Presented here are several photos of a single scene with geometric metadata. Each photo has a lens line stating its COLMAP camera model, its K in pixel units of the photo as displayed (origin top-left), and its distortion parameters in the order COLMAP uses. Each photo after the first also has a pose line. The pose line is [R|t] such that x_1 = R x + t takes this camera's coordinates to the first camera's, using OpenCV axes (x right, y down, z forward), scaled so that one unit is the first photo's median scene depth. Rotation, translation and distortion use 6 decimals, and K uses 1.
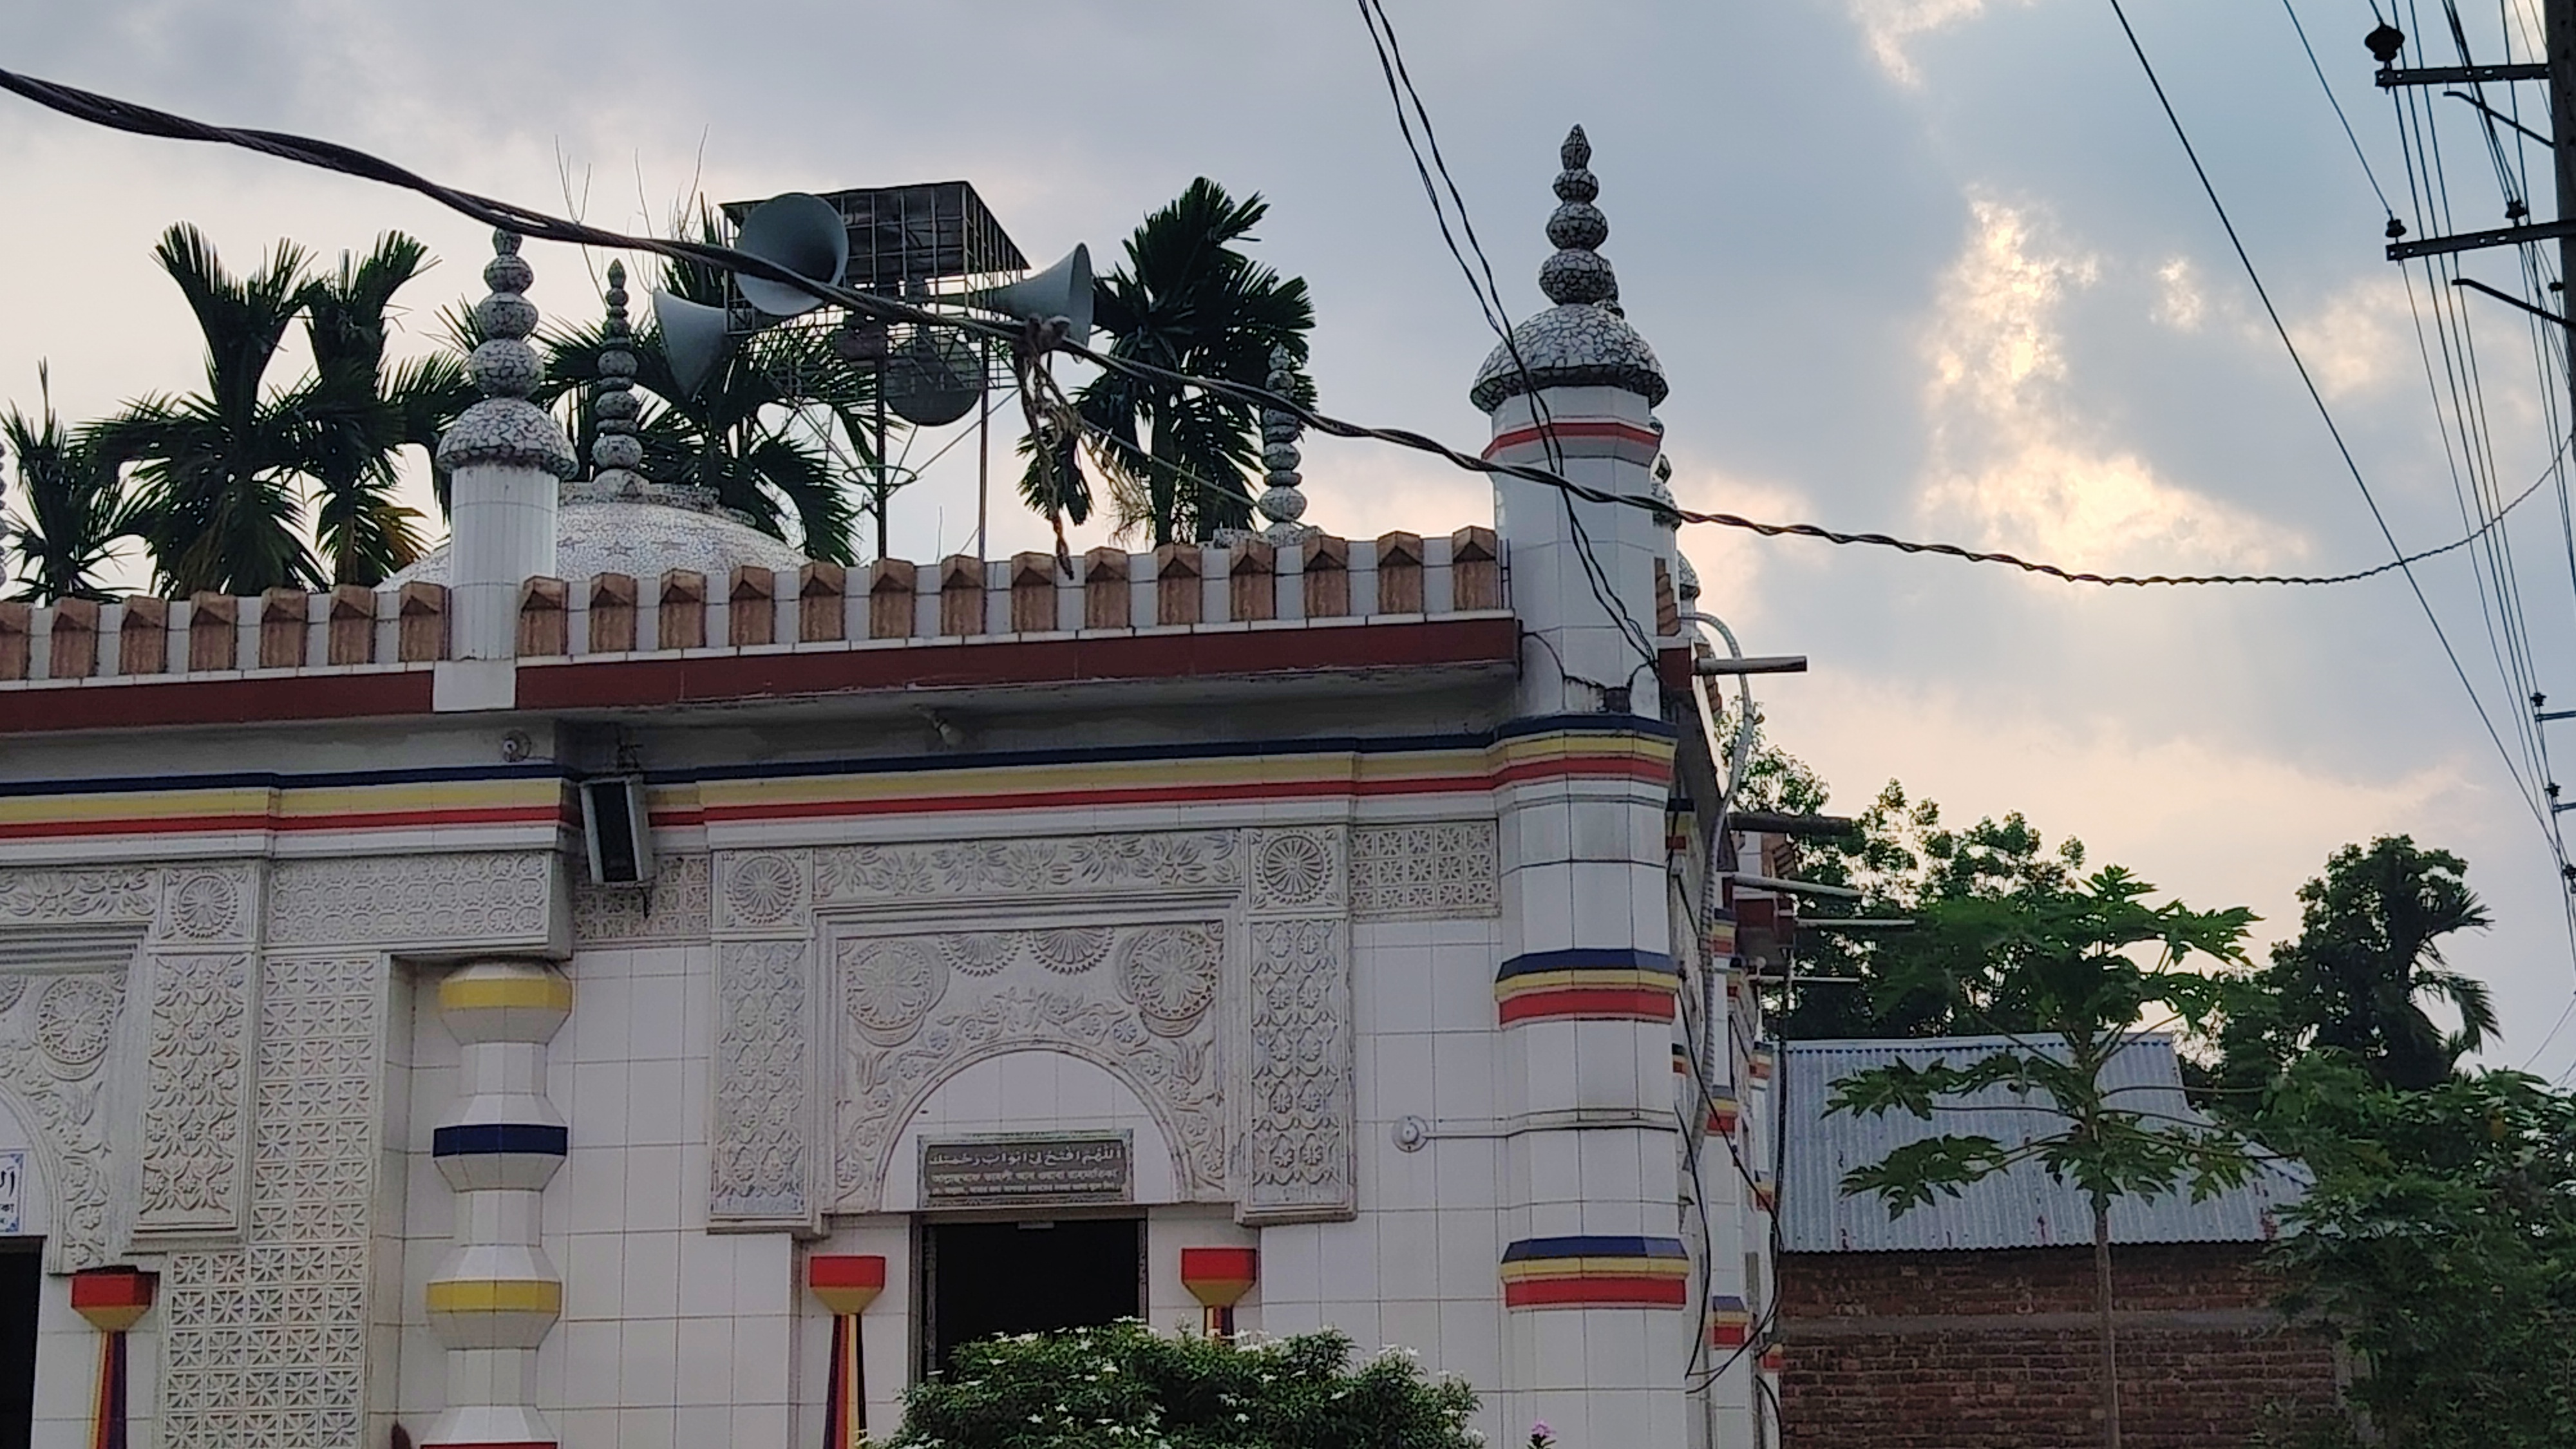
lens RADIAL K [[3564.2, 0, 1283.2], [0, 3564.2, 698.2], [0, 0, 1]] dist [0.174106, -0.548510]
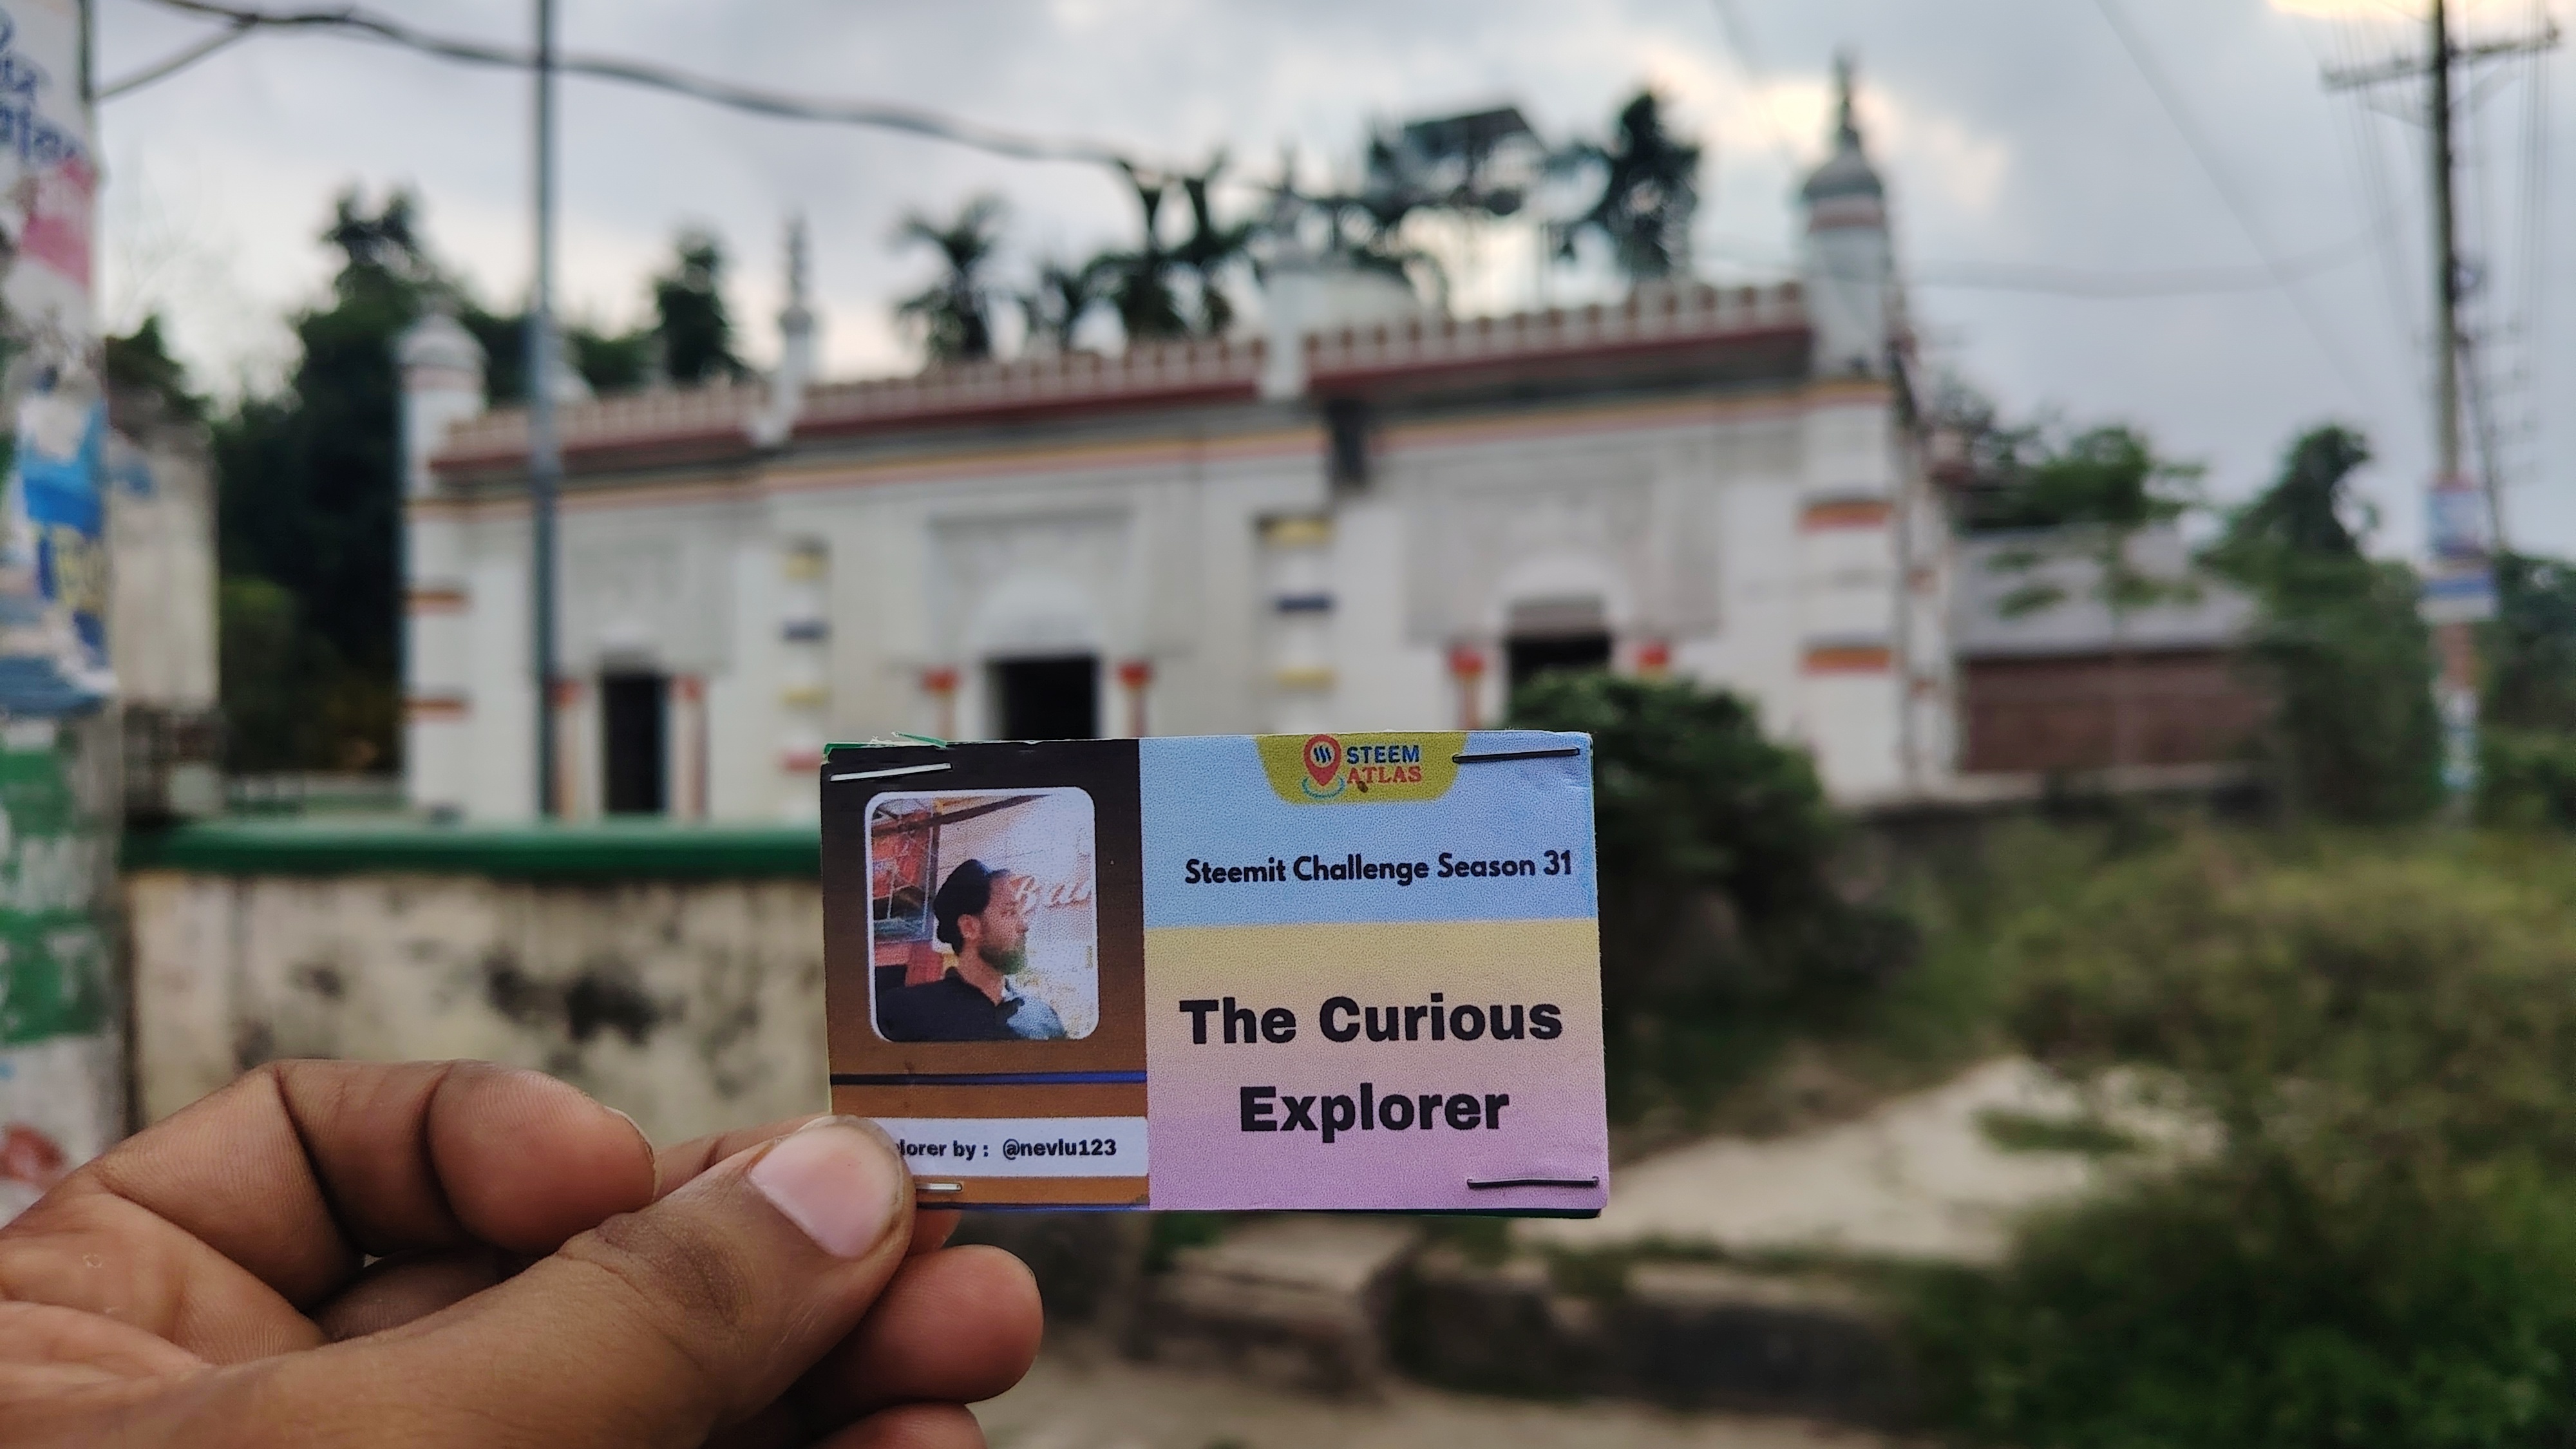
lens RADIAL K [[1883.4, 0, 1288.0], [0, 1883.4, 724.5], [0, 0, 1]] dist [0.031308, -0.125385]
pose [[0.976834, -0.007806, -0.213855, 0.006332], [0.046290, 0.983382, 0.175546, 0.000121], [0.208931, -0.181378, 0.960963, -0.064443]]
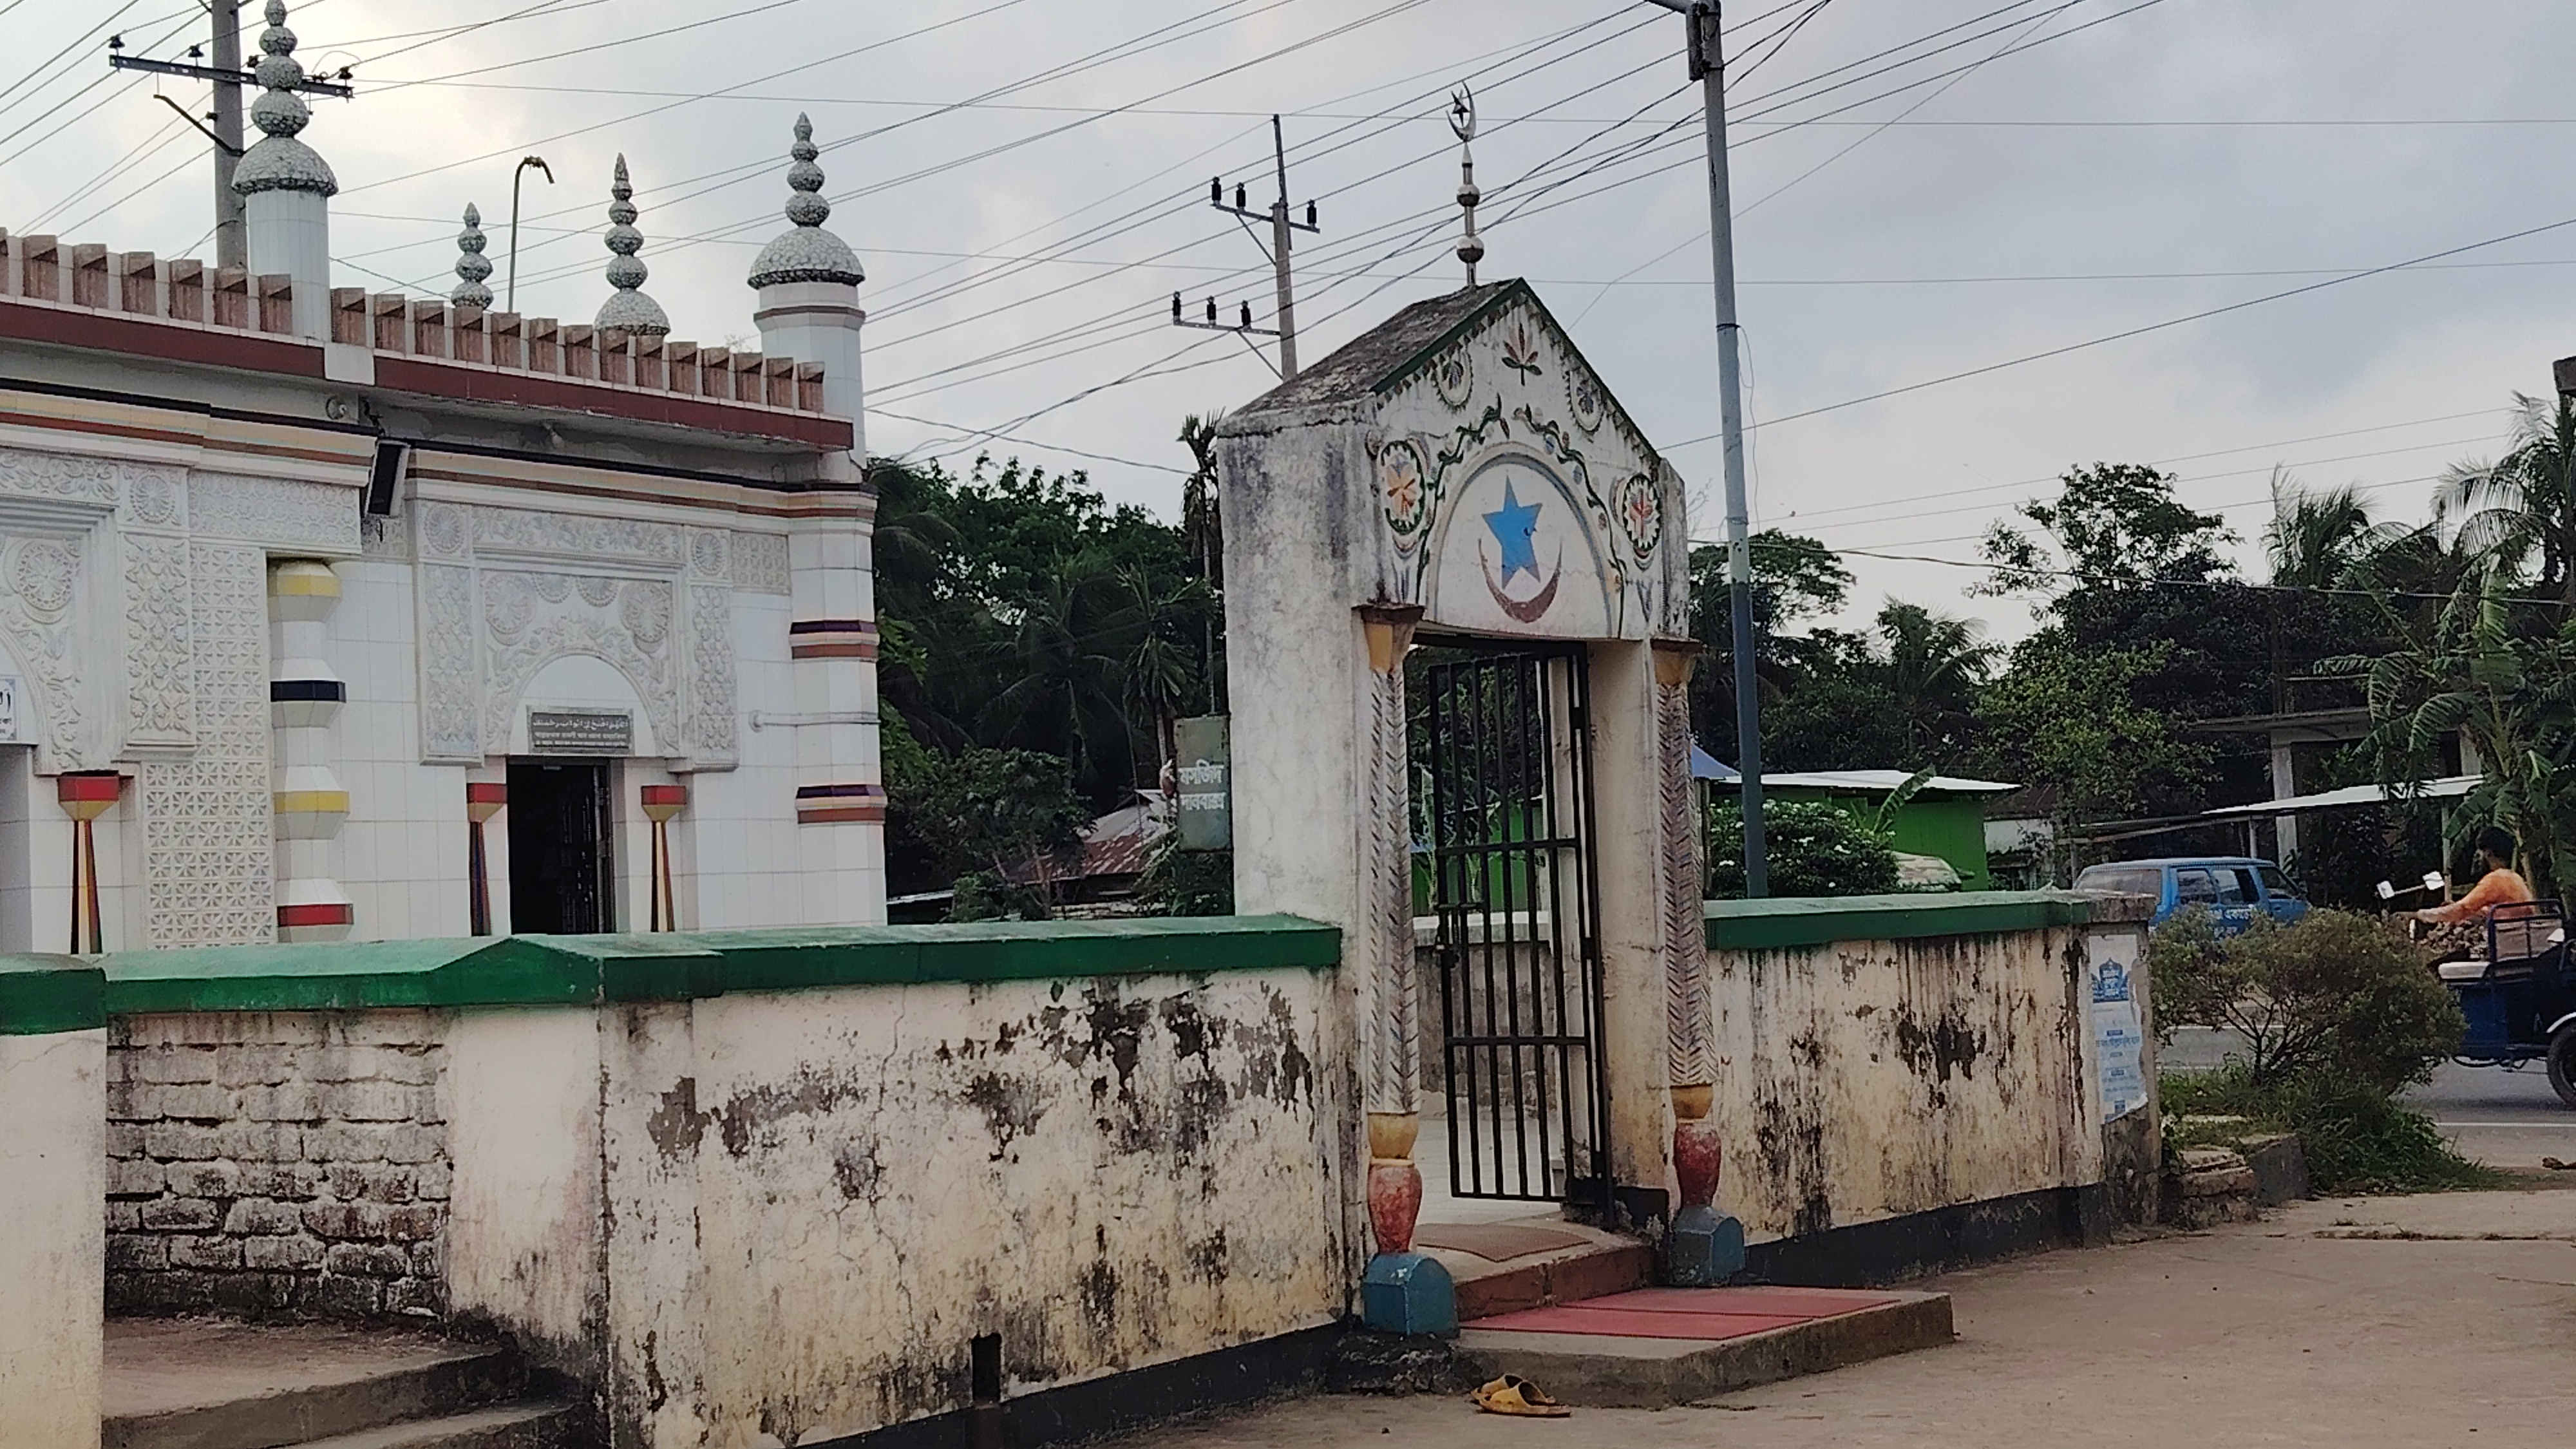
lens RADIAL K [[3517.6, 0, 1307.7], [0, 3517.6, 736.5], [0, 0, 1]] dist [0.193937, -0.494735]
pose [[0.426276, 0.043017, 0.903570, -1.288391], [-0.142152, 0.989644, 0.019948, 0.057999], [-0.893354, -0.136948, 0.427977, 0.068436]]
